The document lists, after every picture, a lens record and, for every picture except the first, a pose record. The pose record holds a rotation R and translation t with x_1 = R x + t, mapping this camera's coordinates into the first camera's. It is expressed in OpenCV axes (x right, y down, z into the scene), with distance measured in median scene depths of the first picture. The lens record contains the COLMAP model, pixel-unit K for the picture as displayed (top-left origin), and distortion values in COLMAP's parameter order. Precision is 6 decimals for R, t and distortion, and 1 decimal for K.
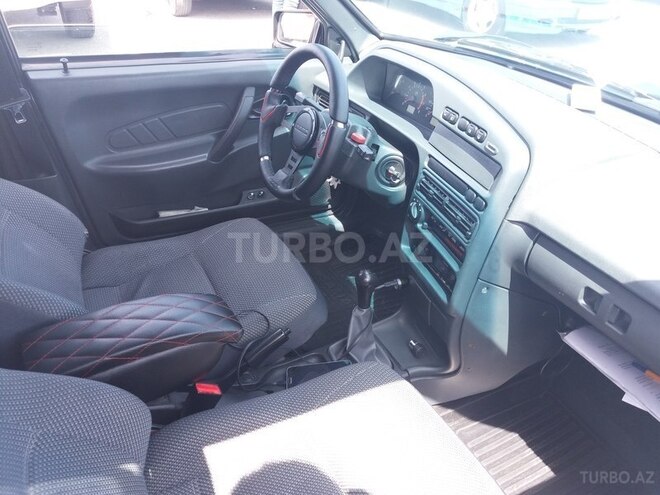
lens RADIAL K [[530.2, 0, 316.5], [0, 530.2, 249.0], [0, 0, 1]] dist [0.071595, -0.152820]
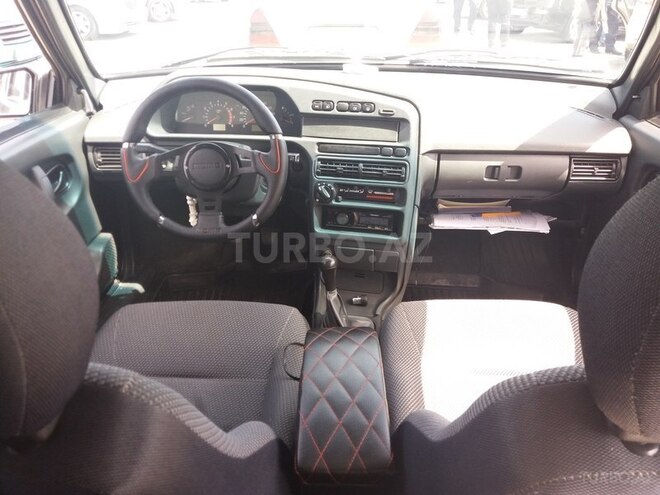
lens RADIAL K [[530.2, 0, 316.5], [0, 530.2, 249.0], [0, 0, 1]] dist [0.071595, -0.152820]
pose [[0.486159, -0.443738, 0.752825, -0.813330], [0.492606, 0.850724, 0.183327, -0.205556], [-0.721796, 0.281719, 0.632175, 0.352385]]
